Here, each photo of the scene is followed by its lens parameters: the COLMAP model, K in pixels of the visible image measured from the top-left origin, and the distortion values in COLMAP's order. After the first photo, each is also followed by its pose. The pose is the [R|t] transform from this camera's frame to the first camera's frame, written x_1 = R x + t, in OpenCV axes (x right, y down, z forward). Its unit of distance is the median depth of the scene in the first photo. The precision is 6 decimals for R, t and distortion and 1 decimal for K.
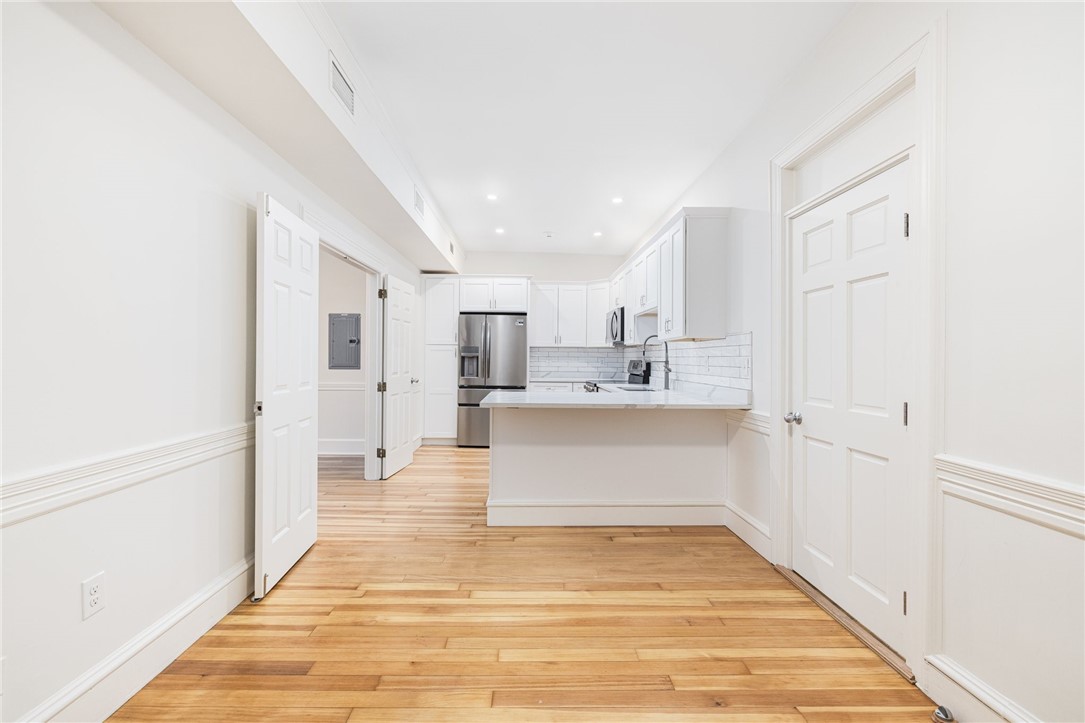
lens RADIAL K [[465.5, 0, 535.6], [0, 465.5, 359.3], [0, 0, 1]] dist [-0.002357, 0.001056]
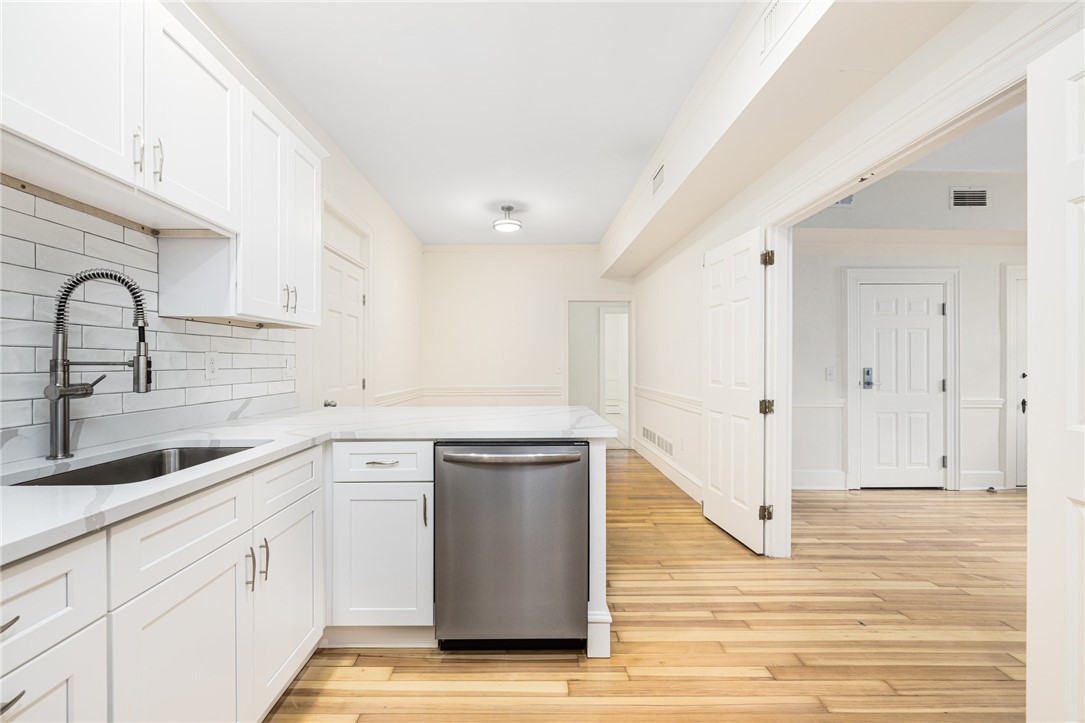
lens RADIAL K [[465.5, 0, 537.2], [0, 465.5, 362.7], [0, 0, 1]] dist [-0.002357, 0.001056]
pose [[-0.999976, -0.006797, 0.001407, -0.020334], [-0.006796, 0.999977, 0.000860, 0.003028], [-0.001413, 0.000850, -0.999999, 1.770111]]
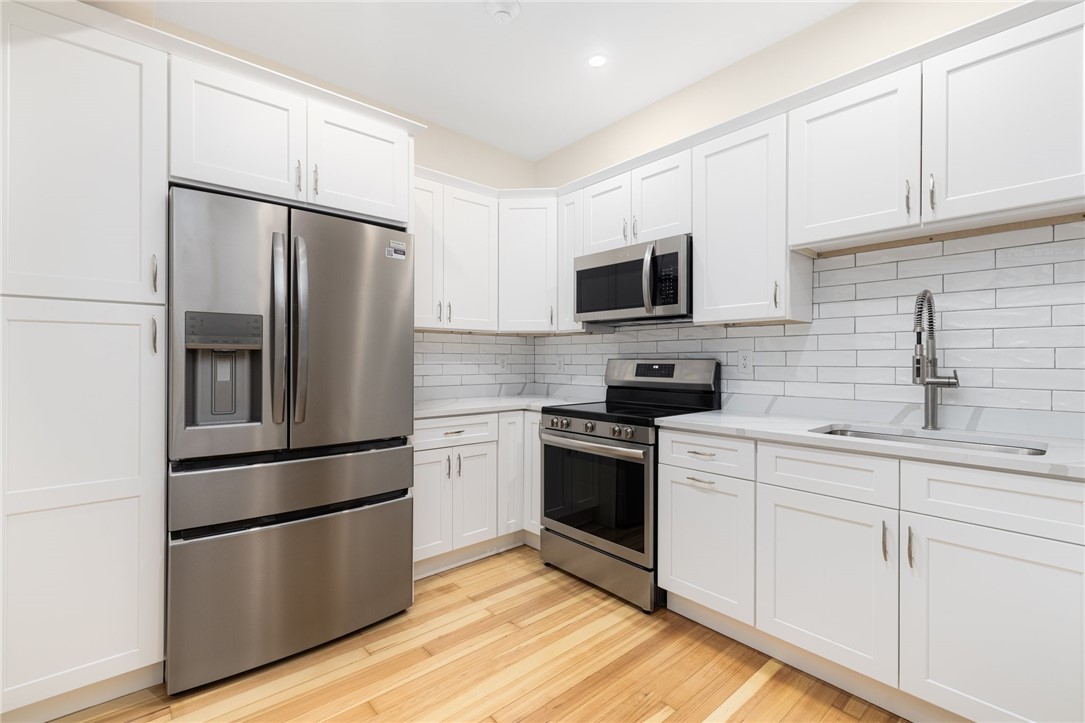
lens RADIAL K [[471.8, 0, 536.7], [0, 471.8, 359.2], [0, 0, 1]] dist [0.001487, -0.000094]
pose [[0.769275, -0.007203, 0.638877, -0.327592], [0.006797, 0.999972, 0.003090, -0.000008], [-0.638882, 0.001965, 0.769302, 1.243336]]
